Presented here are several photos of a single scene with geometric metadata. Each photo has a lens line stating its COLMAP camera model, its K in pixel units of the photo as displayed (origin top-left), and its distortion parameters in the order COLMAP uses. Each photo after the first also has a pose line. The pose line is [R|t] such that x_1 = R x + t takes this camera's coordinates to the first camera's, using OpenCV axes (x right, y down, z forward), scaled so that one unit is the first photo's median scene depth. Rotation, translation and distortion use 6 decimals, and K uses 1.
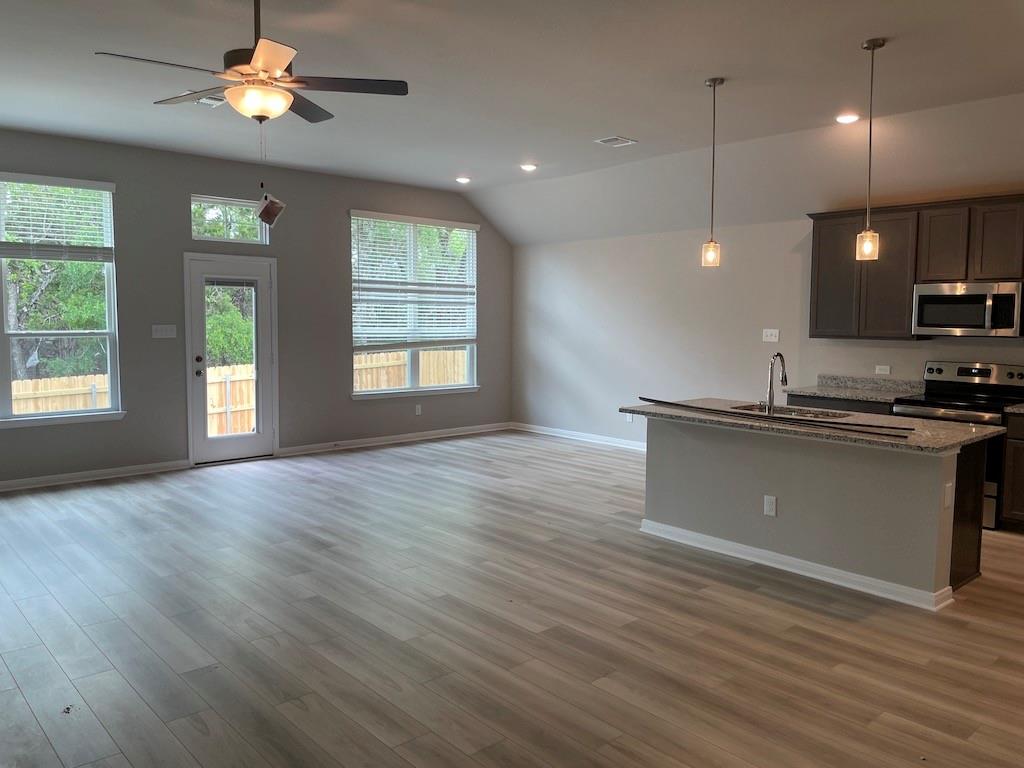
lens RADIAL K [[776.5, 0, 511.6], [0, 776.5, 381.7], [0, 0, 1]] dist [0.020046, -0.016443]
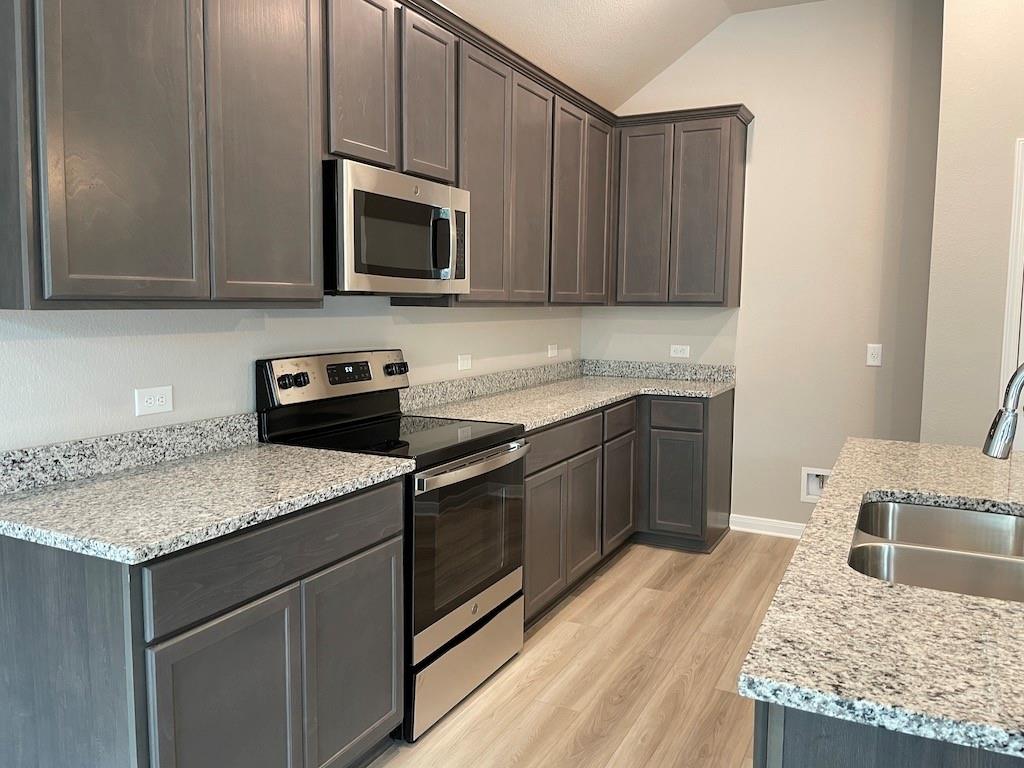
lens RADIAL K [[776.5, 0, 513.0], [0, 776.5, 377.4], [0, 0, 1]] dist [0.020046, -0.016443]
pose [[-0.374457, -0.105015, 0.921278, 0.170476], [0.062055, 0.988500, 0.137900, -0.091466], [-0.925165, 0.108807, -0.363634, 1.467485]]
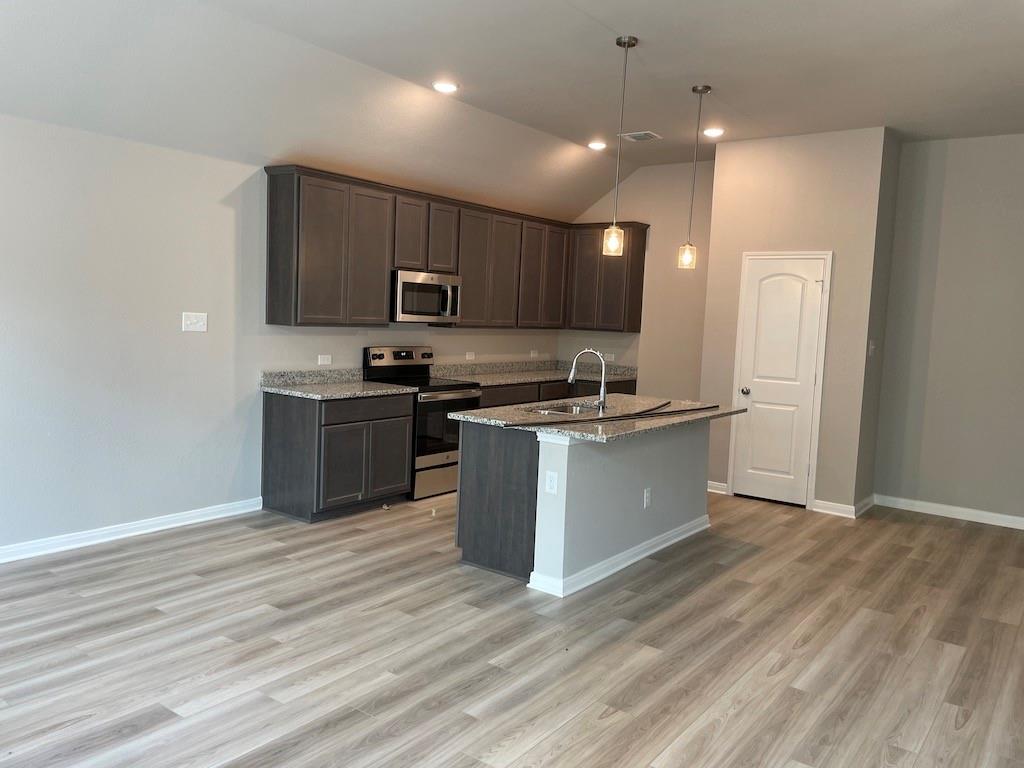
lens RADIAL K [[776.5, 0, 510.5], [0, 776.5, 383.9], [0, 0, 1]] dist [0.020046, -0.016443]
pose [[-0.200868, -0.109249, 0.973507, -0.656169], [0.036161, 0.992258, 0.118814, -0.128691], [-0.978951, 0.059069, -0.195362, 1.451637]]
